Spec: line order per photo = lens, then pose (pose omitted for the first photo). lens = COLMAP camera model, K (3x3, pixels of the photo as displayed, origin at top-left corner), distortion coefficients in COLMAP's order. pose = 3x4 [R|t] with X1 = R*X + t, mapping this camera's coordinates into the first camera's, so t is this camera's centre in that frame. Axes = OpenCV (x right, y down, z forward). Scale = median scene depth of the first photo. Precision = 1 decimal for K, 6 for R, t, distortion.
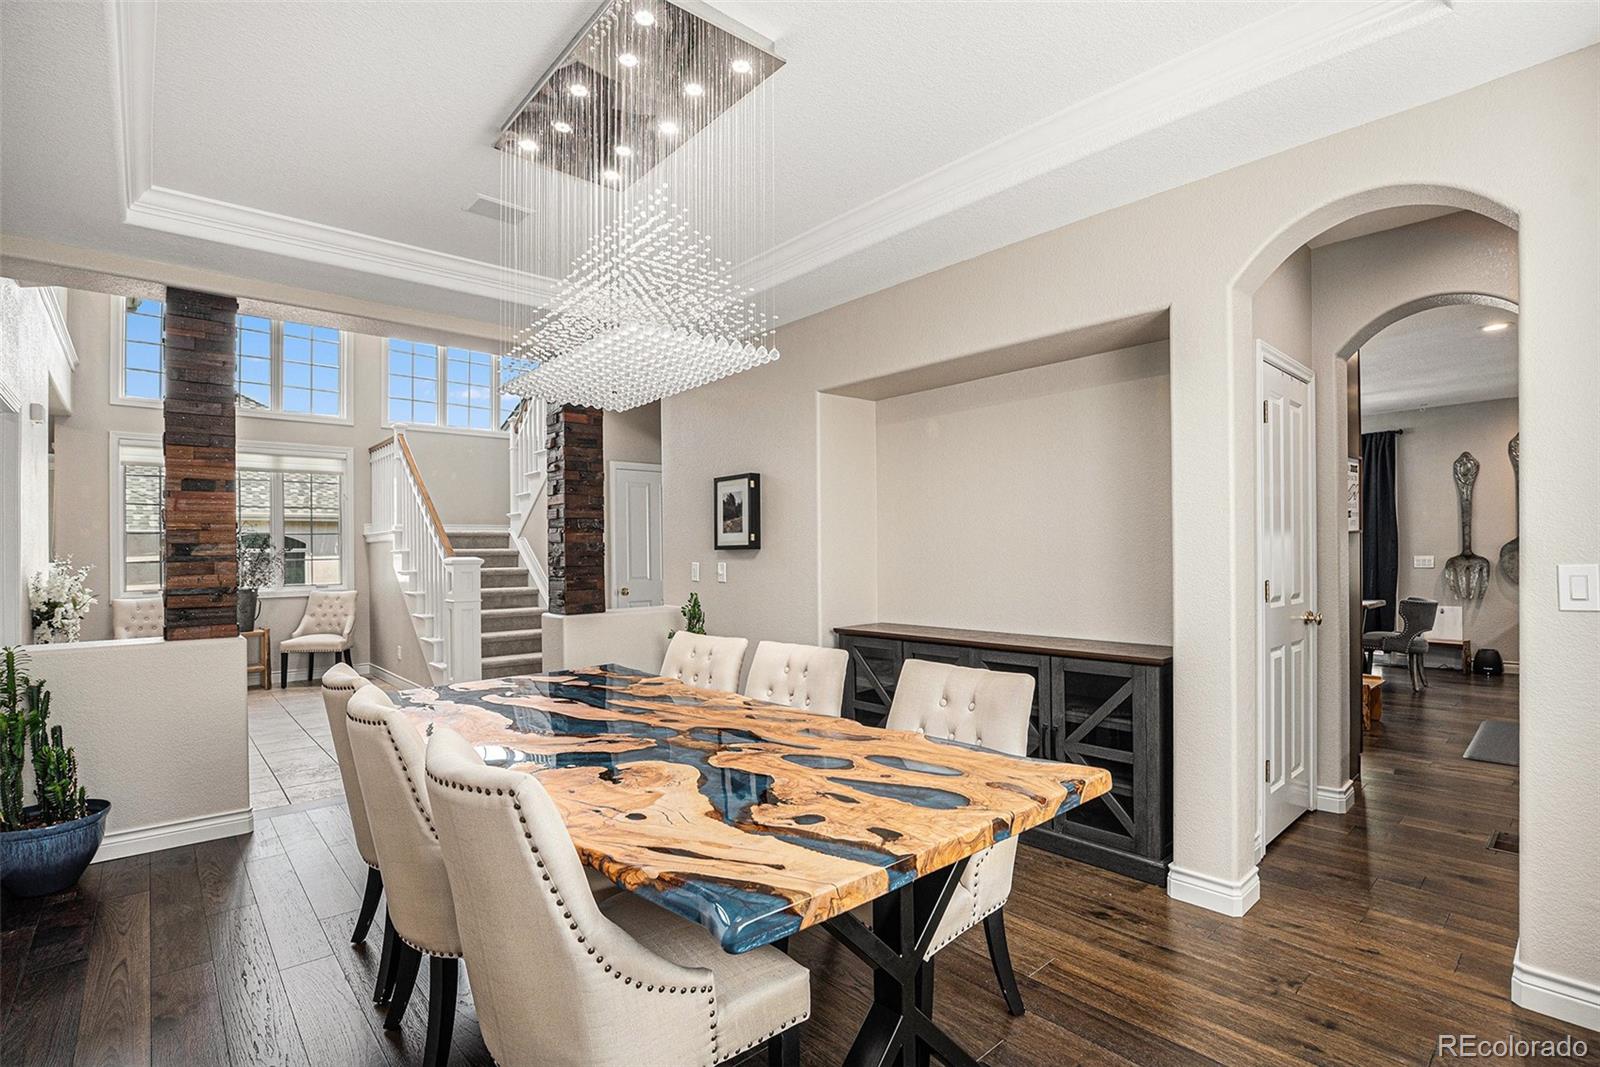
lens RADIAL K [[749.6, 0, 801.8], [0, 749.6, 545.1], [0, 0, 1]] dist [-0.039237, 0.009522]
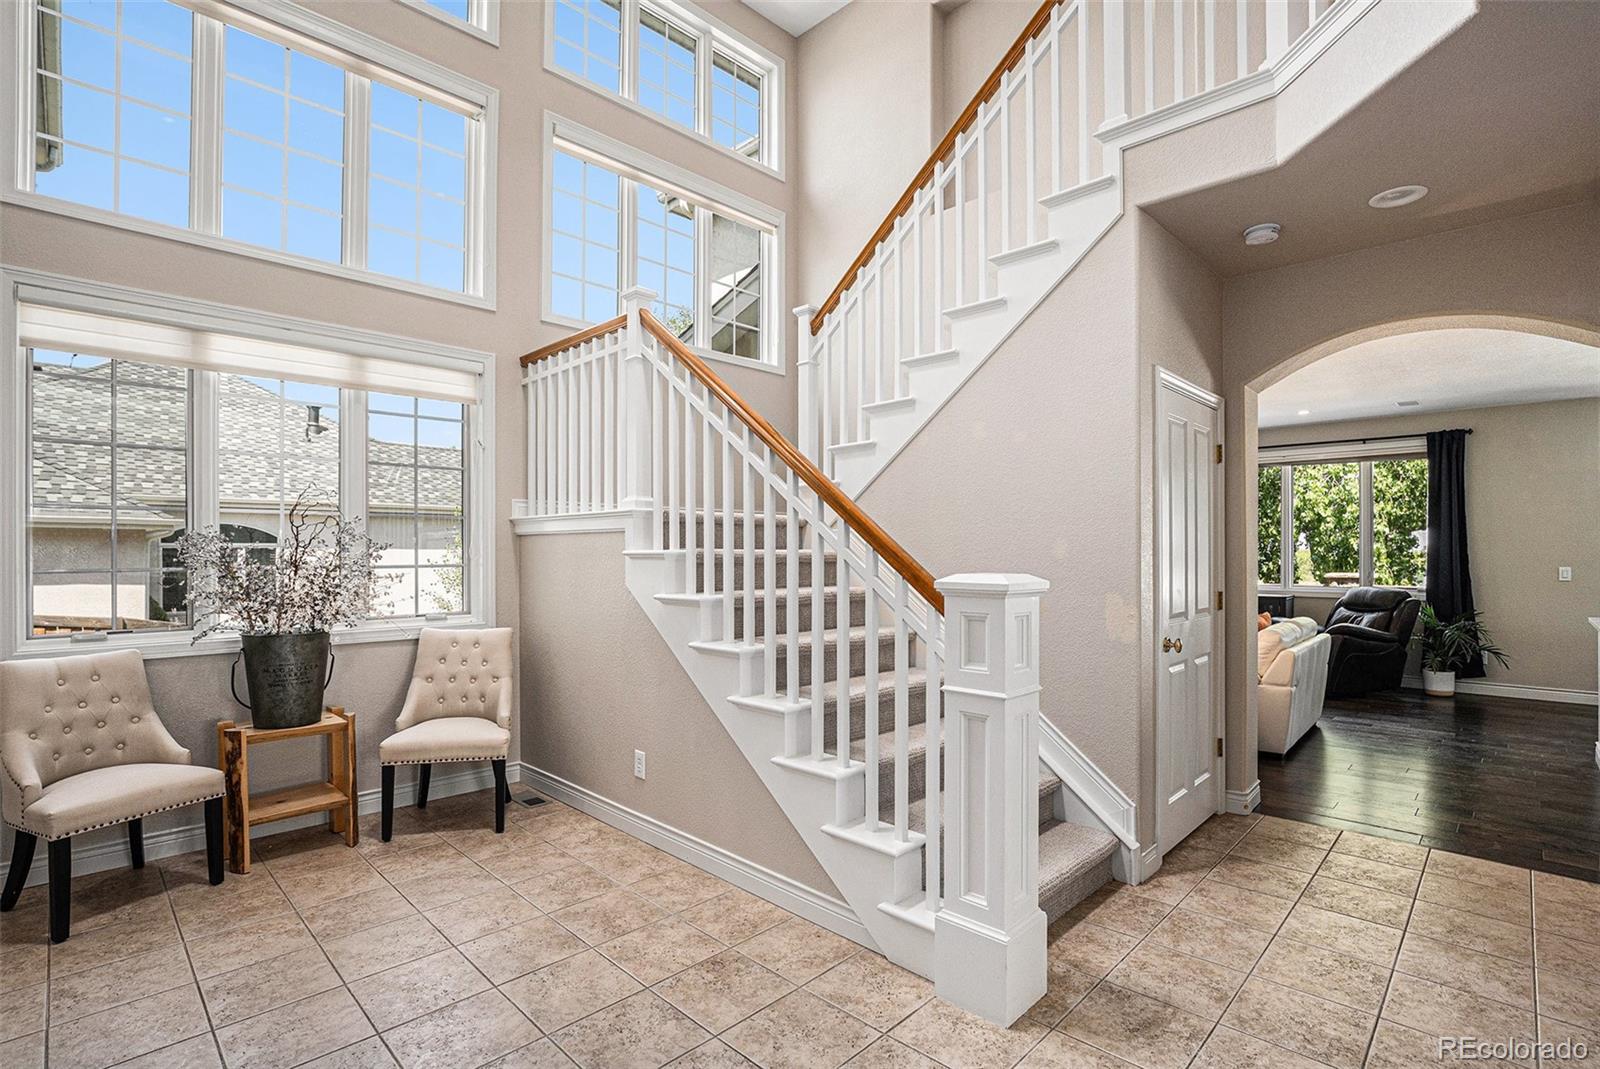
lens RADIAL K [[749.6, 0, 797.4], [0, 749.6, 548.3], [0, 0, 1]] dist [-0.039237, 0.009522]
pose [[0.997623, 0.009536, 0.068251, -0.121481], [-0.009866, 0.999941, 0.004504, 0.000610], [-0.068204, -0.005167, 0.997658, 0.130489]]
